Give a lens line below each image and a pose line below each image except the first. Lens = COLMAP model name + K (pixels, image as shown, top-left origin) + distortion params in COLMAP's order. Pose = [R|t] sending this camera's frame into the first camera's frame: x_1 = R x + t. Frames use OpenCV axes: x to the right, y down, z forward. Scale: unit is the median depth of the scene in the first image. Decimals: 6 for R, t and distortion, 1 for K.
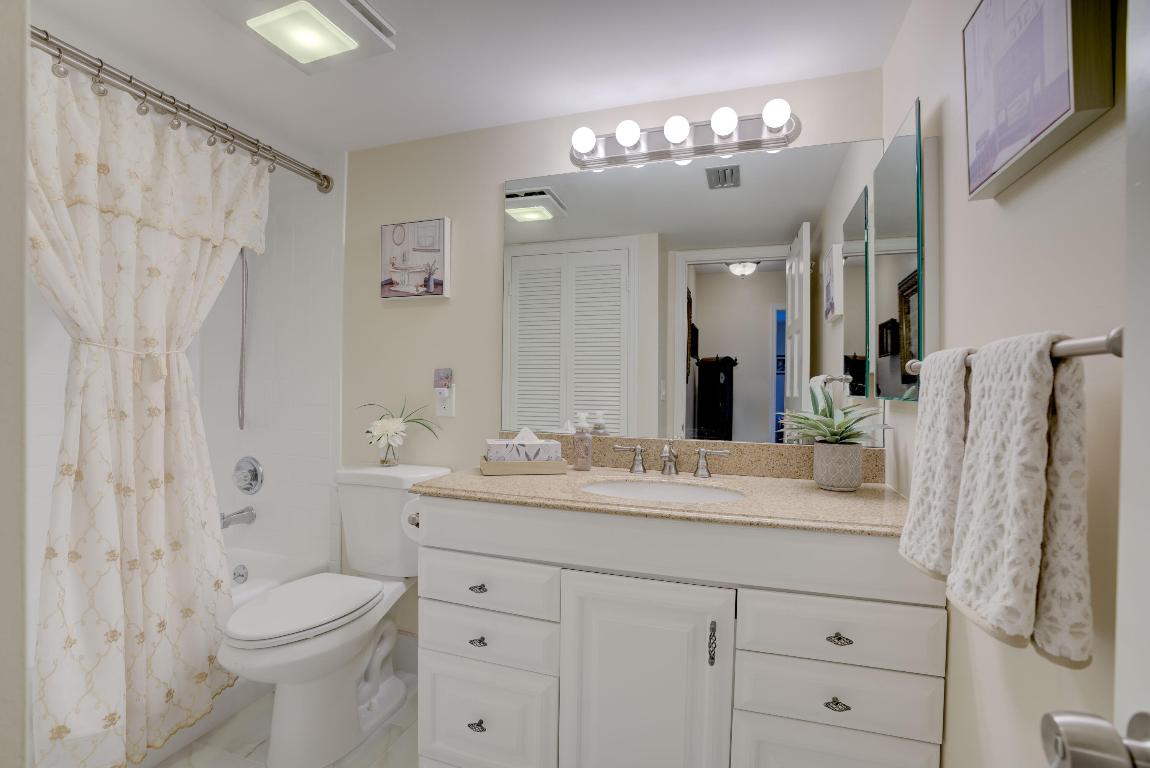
lens RADIAL K [[522.5, 0, 575.0], [0, 522.5, 384.0], [0, 0, 1]] dist [-0.069858, 0.025574]
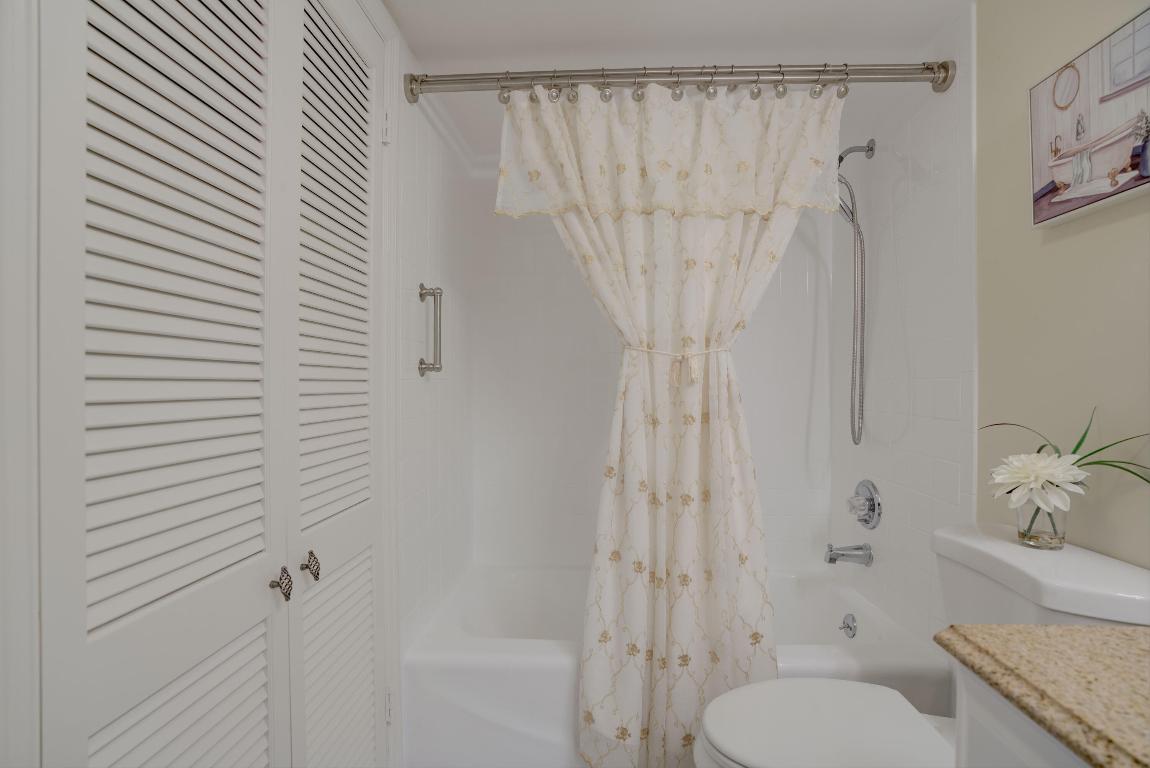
lens RADIAL K [[522.5, 0, 575.0], [0, 522.5, 384.0], [0, 0, 1]] dist [-0.069858, 0.025574]
pose [[0.243002, -0.007317, -0.969998, 0.011018], [0.007515, 0.999956, -0.005660, -0.003131], [0.969997, -0.005914, 0.243046, 0.520505]]
